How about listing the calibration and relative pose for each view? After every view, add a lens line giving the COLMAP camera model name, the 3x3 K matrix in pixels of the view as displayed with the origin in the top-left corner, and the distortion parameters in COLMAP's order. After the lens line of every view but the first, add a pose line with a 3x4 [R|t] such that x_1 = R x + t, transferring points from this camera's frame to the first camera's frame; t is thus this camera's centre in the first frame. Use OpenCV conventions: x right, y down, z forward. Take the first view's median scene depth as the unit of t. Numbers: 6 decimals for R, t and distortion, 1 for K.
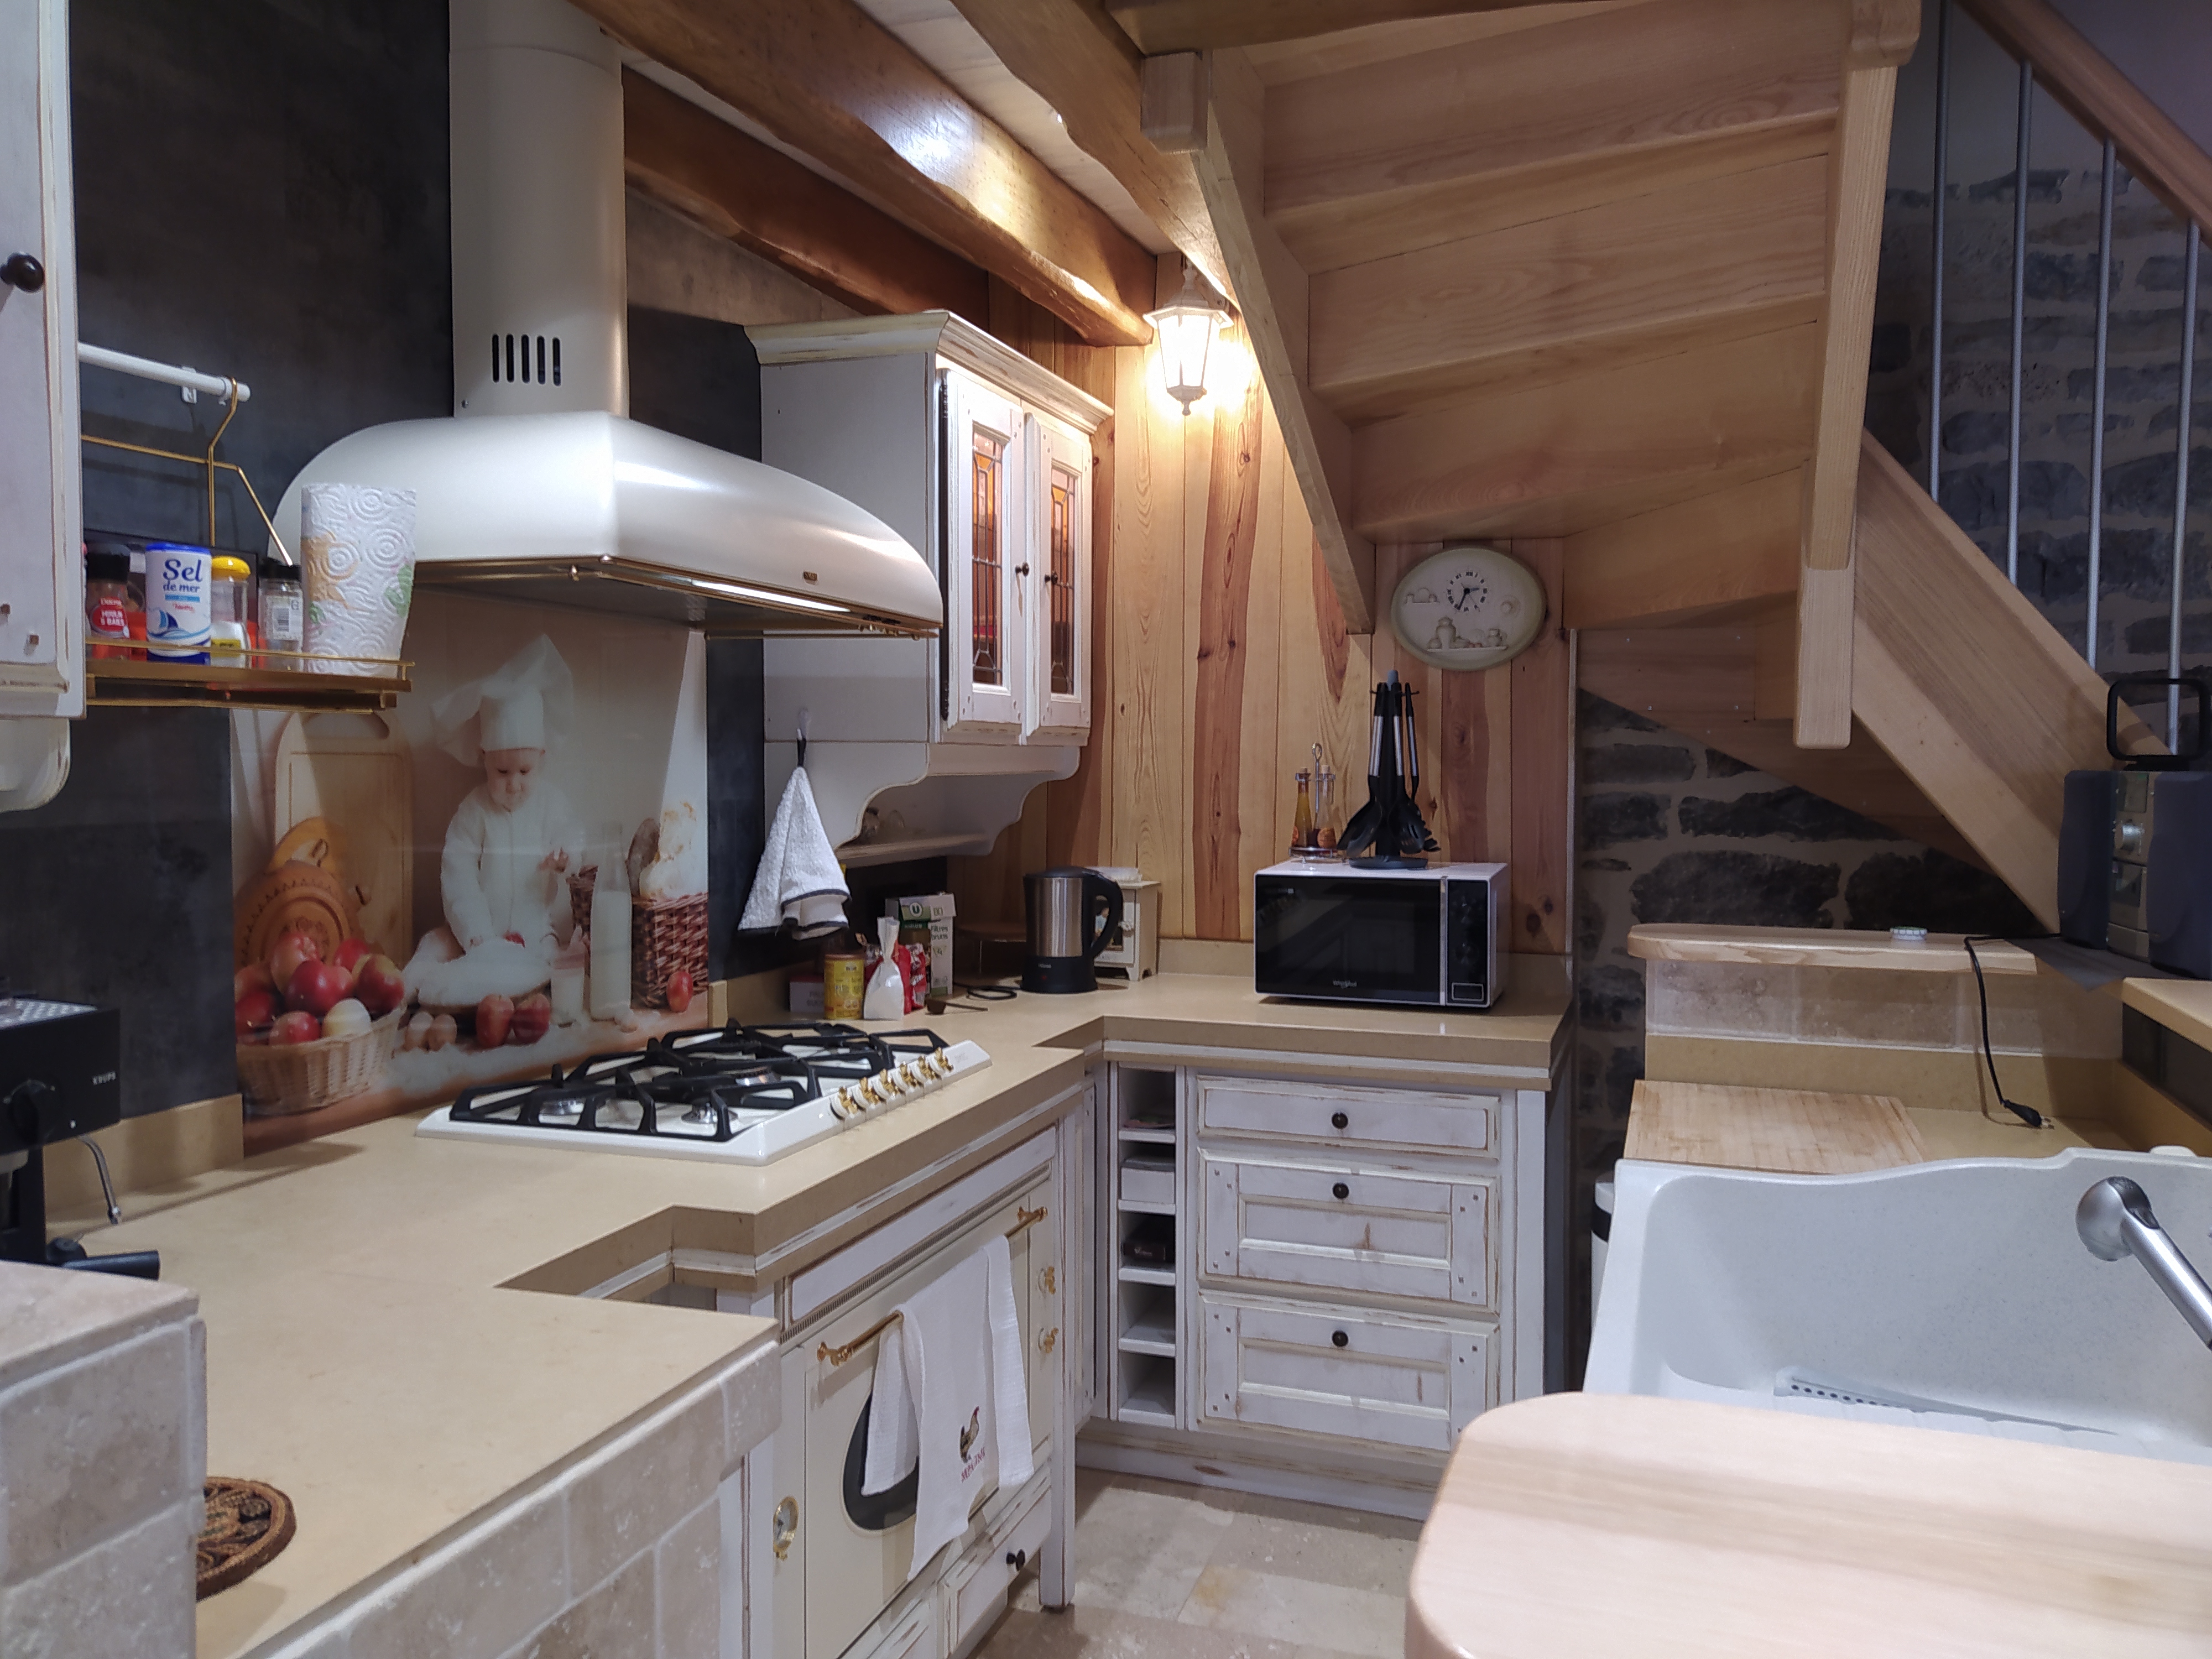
lens RADIAL K [[1663.2, 0, 1113.2], [0, 1663.2, 832.8], [0, 0, 1]] dist [0.037990, -0.012376]
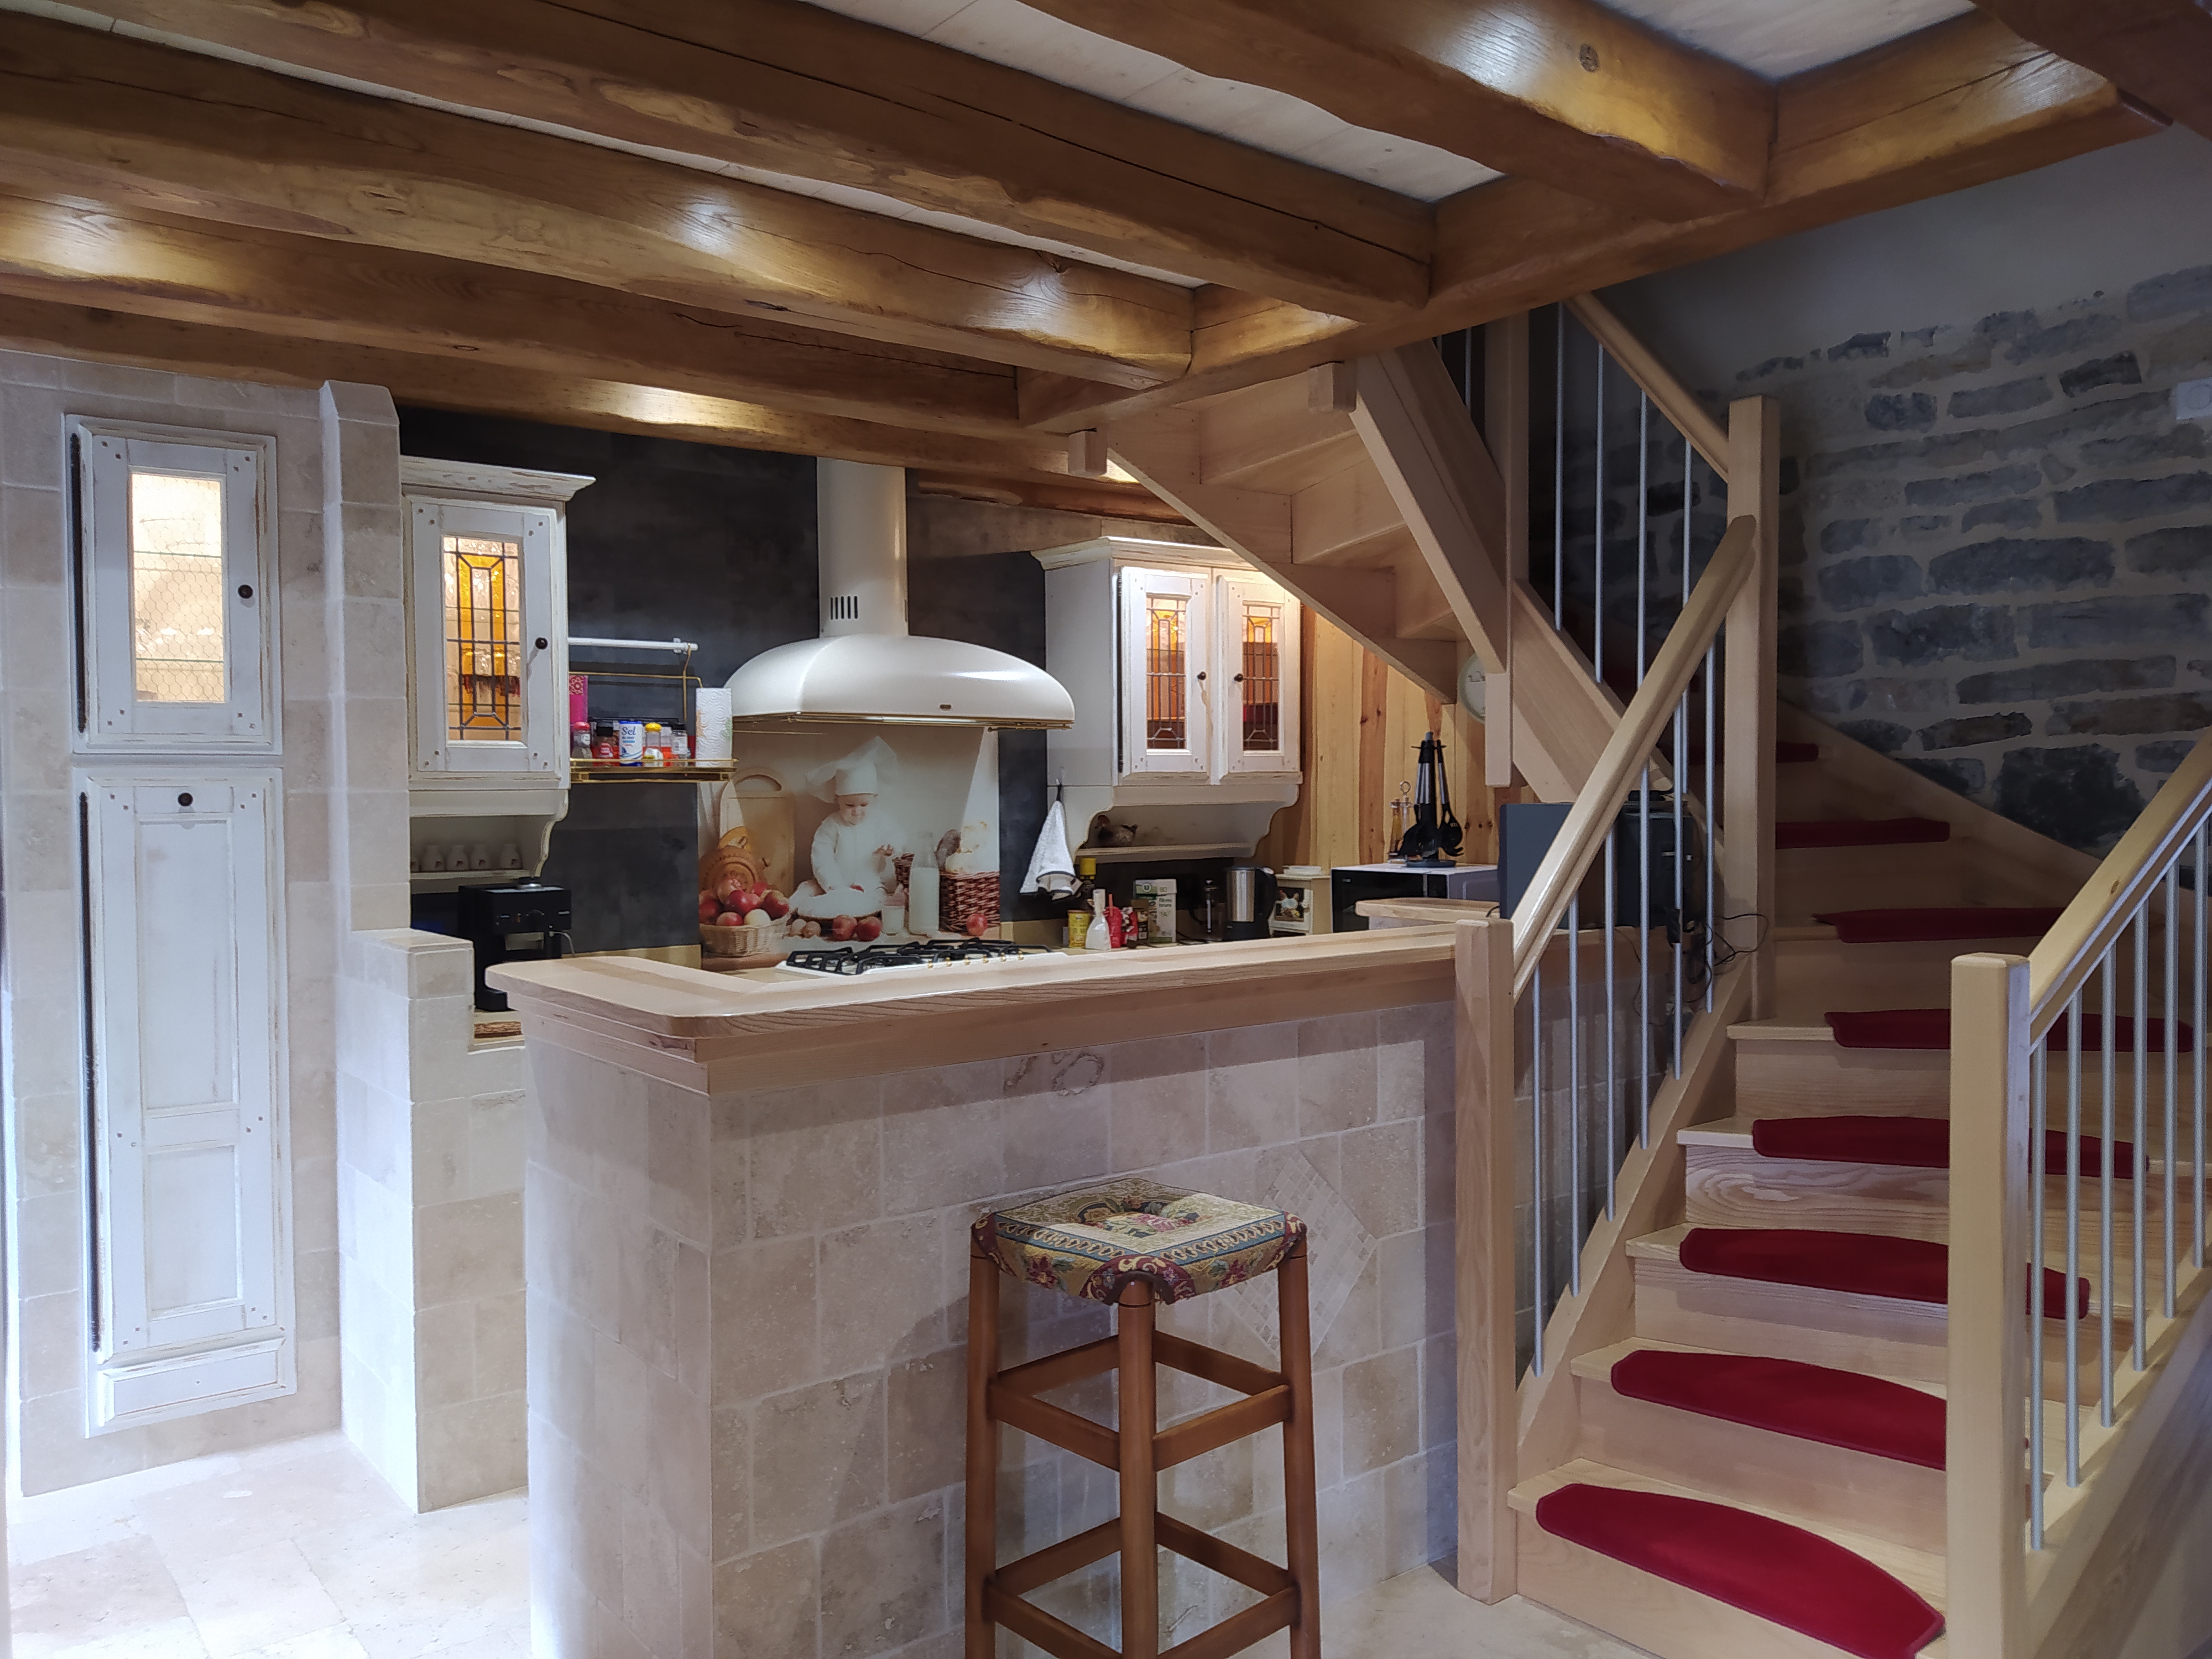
lens RADIAL K [[1663.2, 0, 1104.8], [0, 1663.2, 827.8], [0, 0, 1]] dist [0.037990, -0.012376]
pose [[0.830458, 0.003852, -0.557069, 0.946272], [-0.013390, 0.999825, -0.013049, 0.012128], [0.556921, 0.018296, 0.830364, -0.470504]]
